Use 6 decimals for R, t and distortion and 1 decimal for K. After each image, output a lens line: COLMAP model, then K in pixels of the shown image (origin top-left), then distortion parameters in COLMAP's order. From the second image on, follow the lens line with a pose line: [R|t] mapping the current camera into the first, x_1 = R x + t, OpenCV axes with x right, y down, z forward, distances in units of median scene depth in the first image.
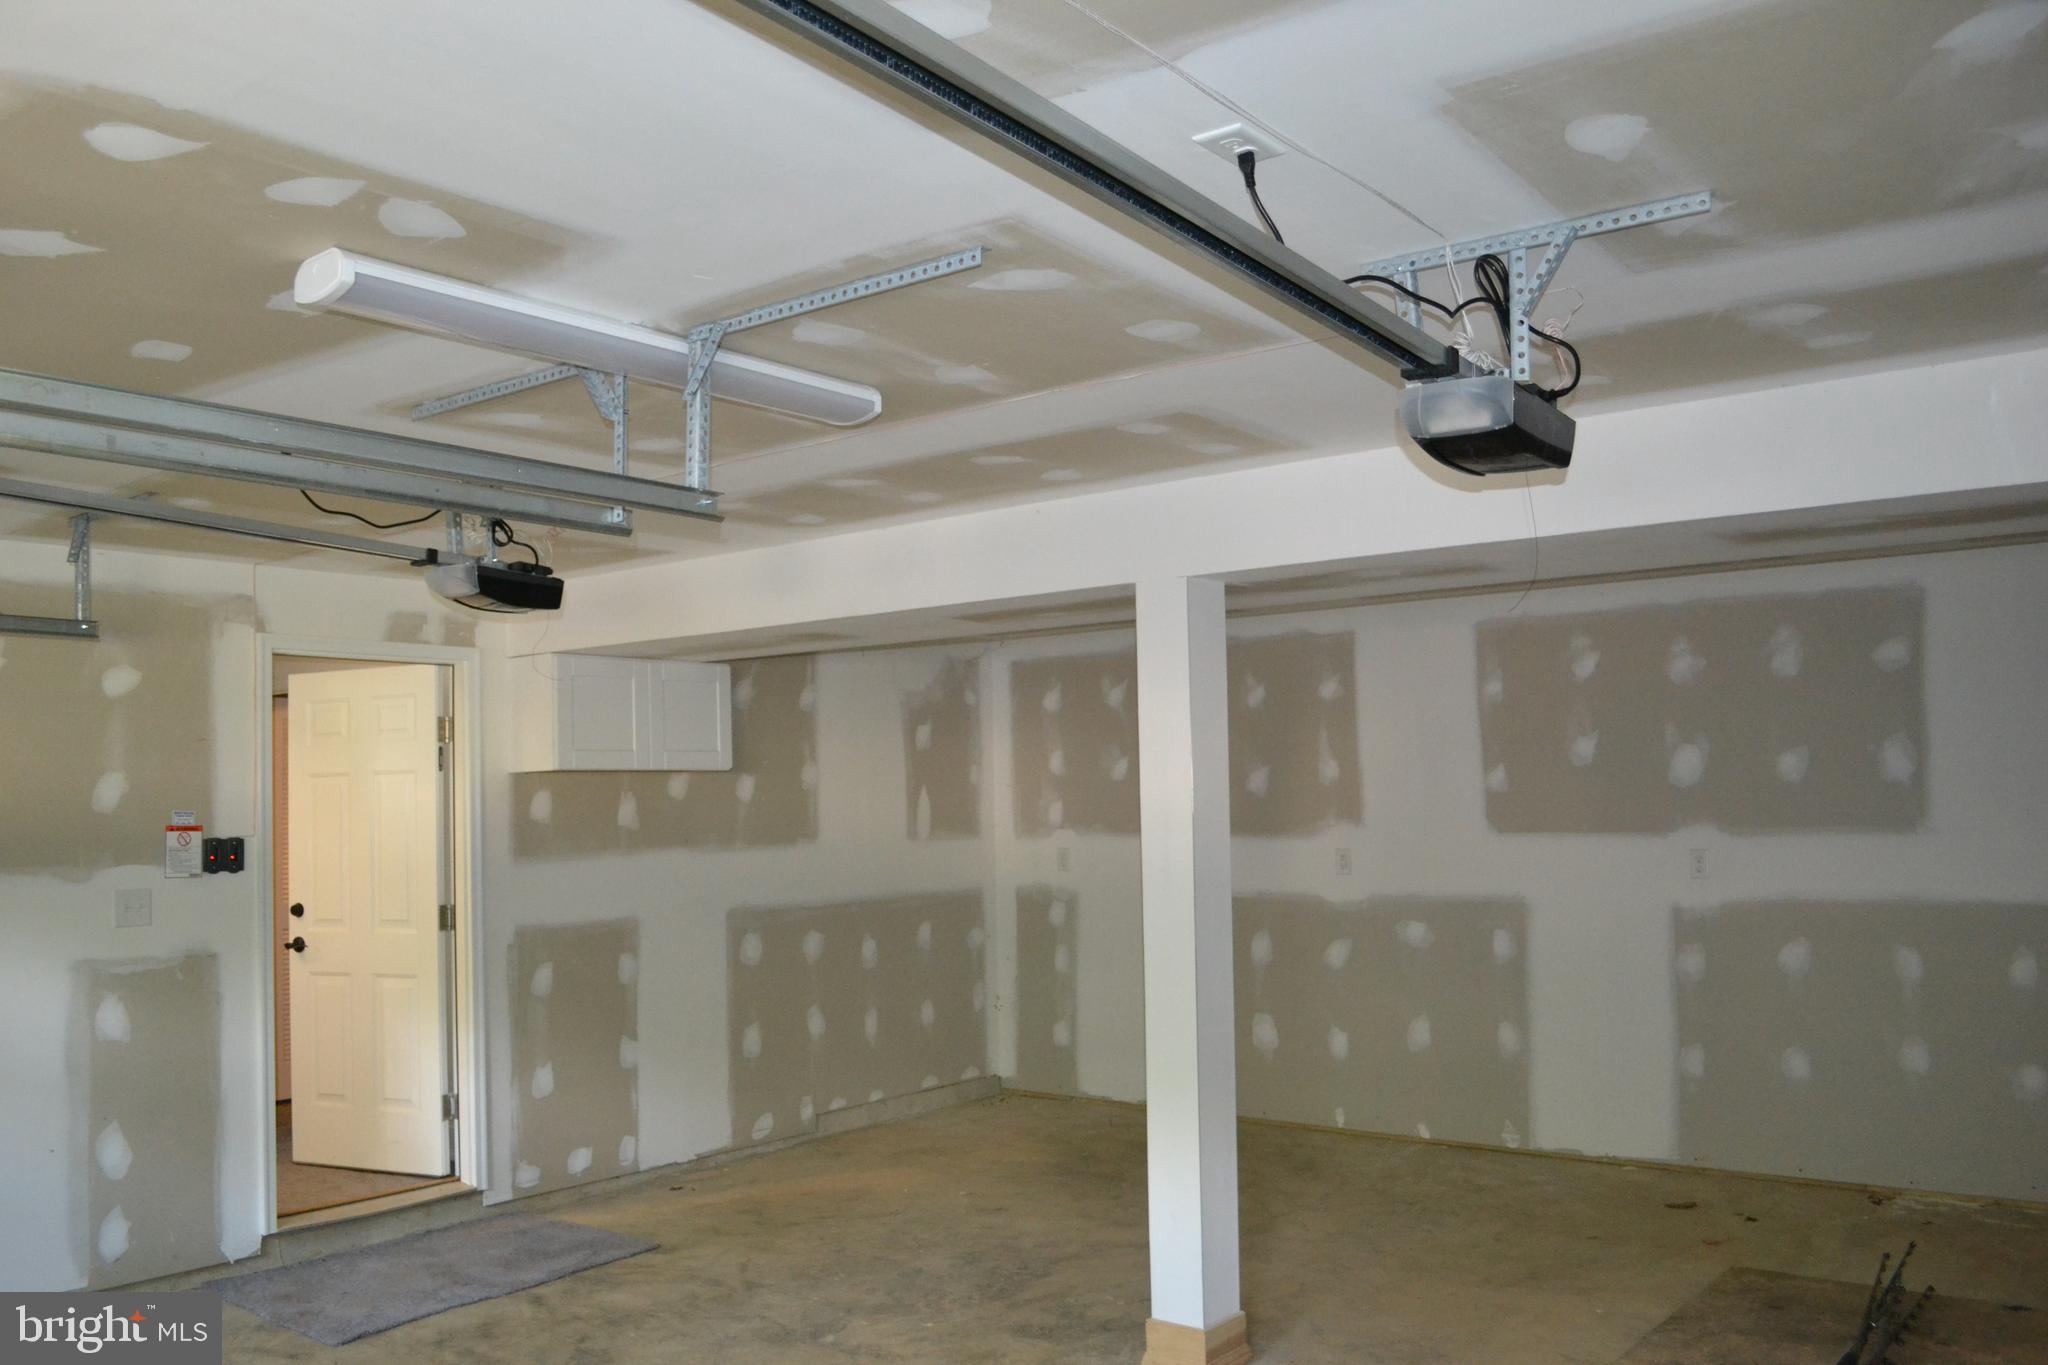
lens RADIAL K [[1646.5, 0, 1014.5], [0, 1646.5, 666.7], [0, 0, 1]] dist [-0.064270, -0.003317]
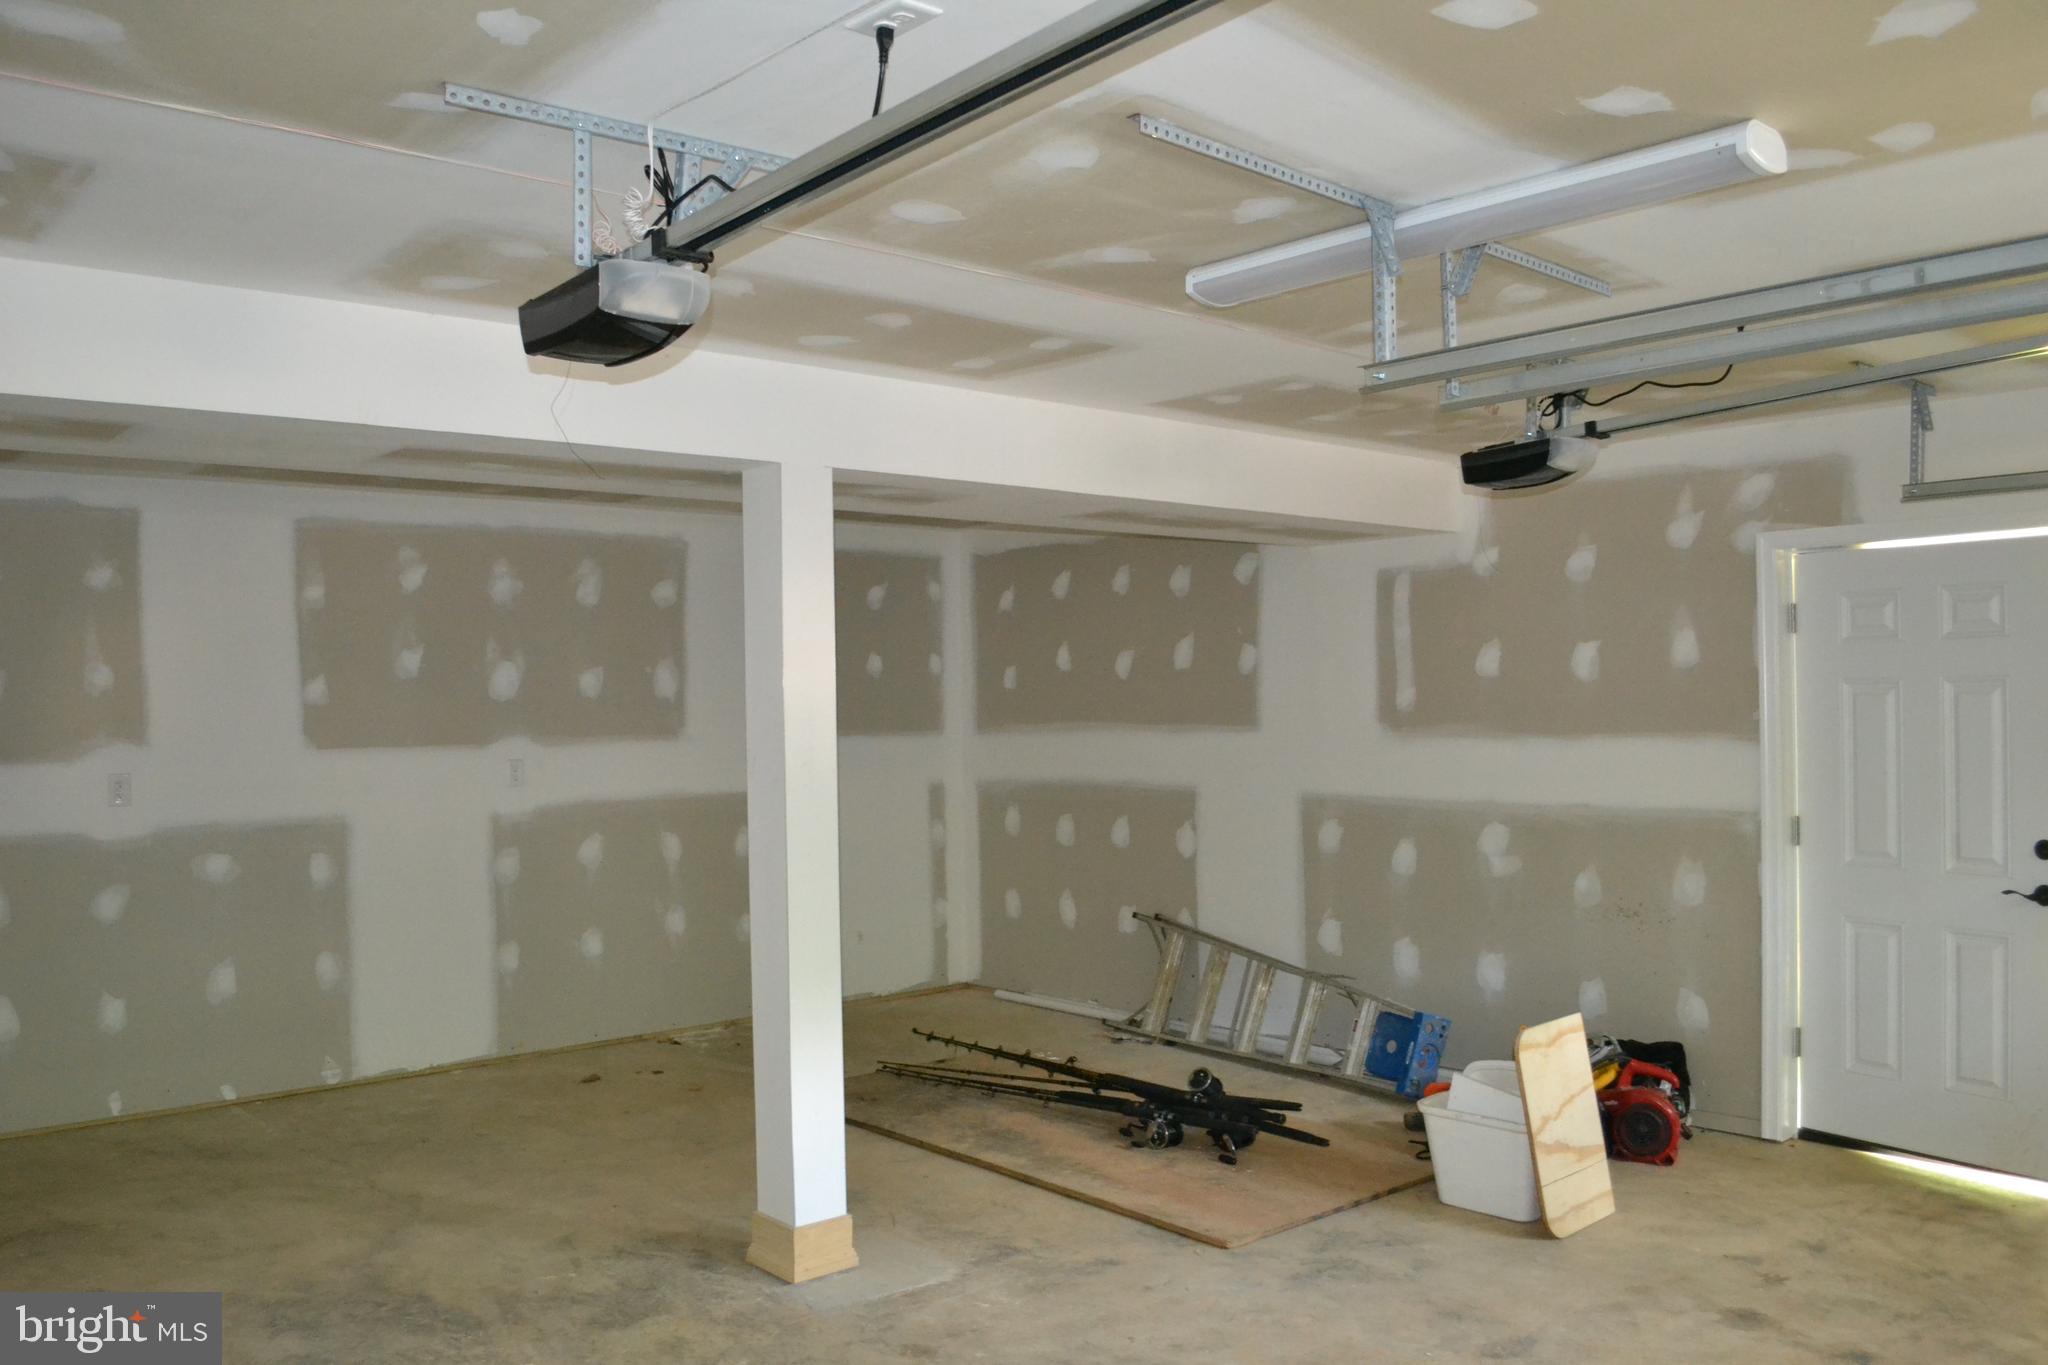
lens RADIAL K [[1646.5, 0, 1018.4], [0, 1646.5, 695.4], [0, 0, 1]] dist [-0.064270, -0.003317]
pose [[0.182505, 0.014514, 0.983098, -0.569925], [-0.065119, 0.997874, -0.002643, 0.050625], [-0.981046, -0.063536, 0.183062, 0.474034]]
